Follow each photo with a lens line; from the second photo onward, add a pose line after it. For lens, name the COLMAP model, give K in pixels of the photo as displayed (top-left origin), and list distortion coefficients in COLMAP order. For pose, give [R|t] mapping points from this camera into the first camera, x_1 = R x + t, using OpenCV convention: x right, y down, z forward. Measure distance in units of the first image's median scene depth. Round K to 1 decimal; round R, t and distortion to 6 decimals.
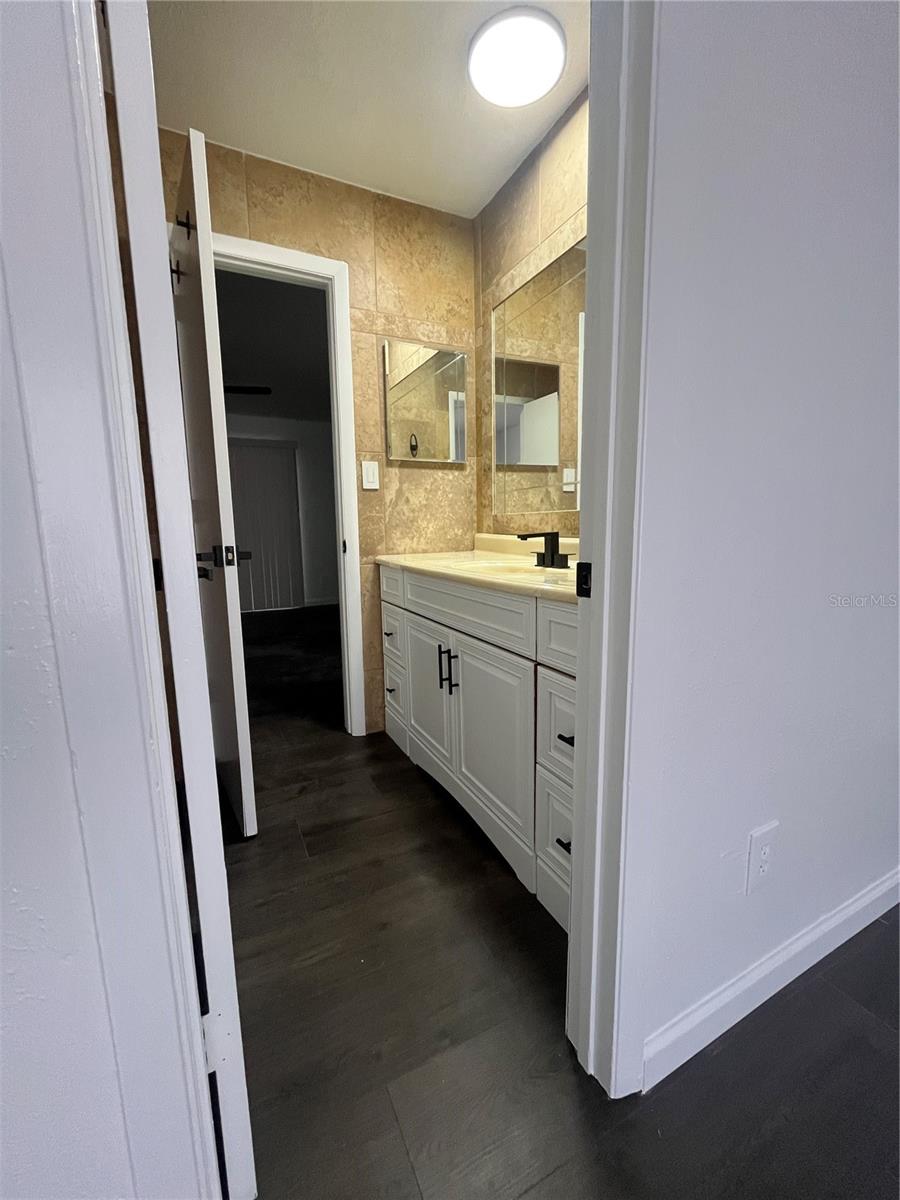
lens RADIAL K [[487.5, 0, 445.7], [0, 487.5, 600.7], [0, 0, 1]] dist [0.003221, 0.000511]
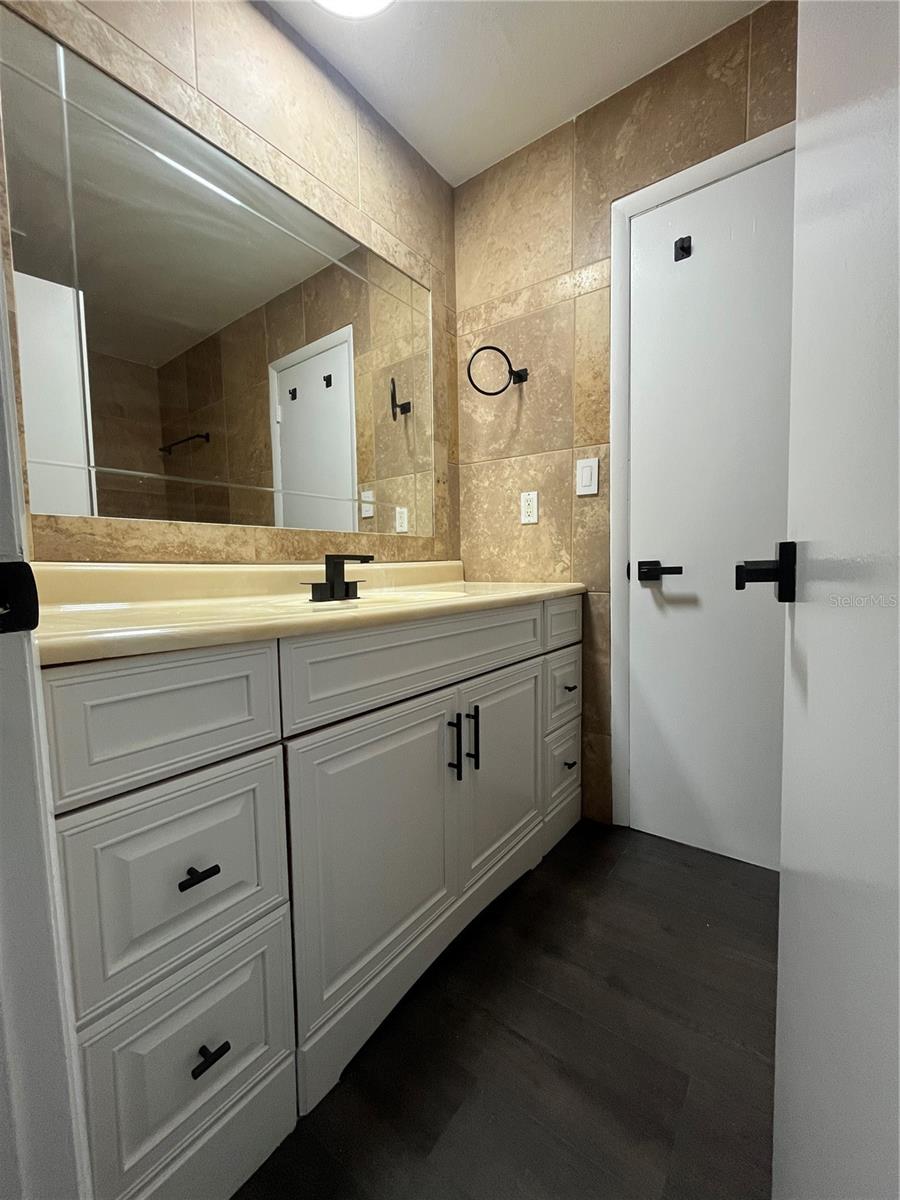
lens RADIAL K [[487.5, 0, 441.4], [0, 487.5, 599.7], [0, 0, 1]] dist [0.003221, 0.000511]
pose [[-0.427717, -0.041450, 0.902962, -0.554138], [0.155030, 0.980782, 0.118457, -0.135604], [-0.890519, 0.190652, -0.413071, 1.173827]]
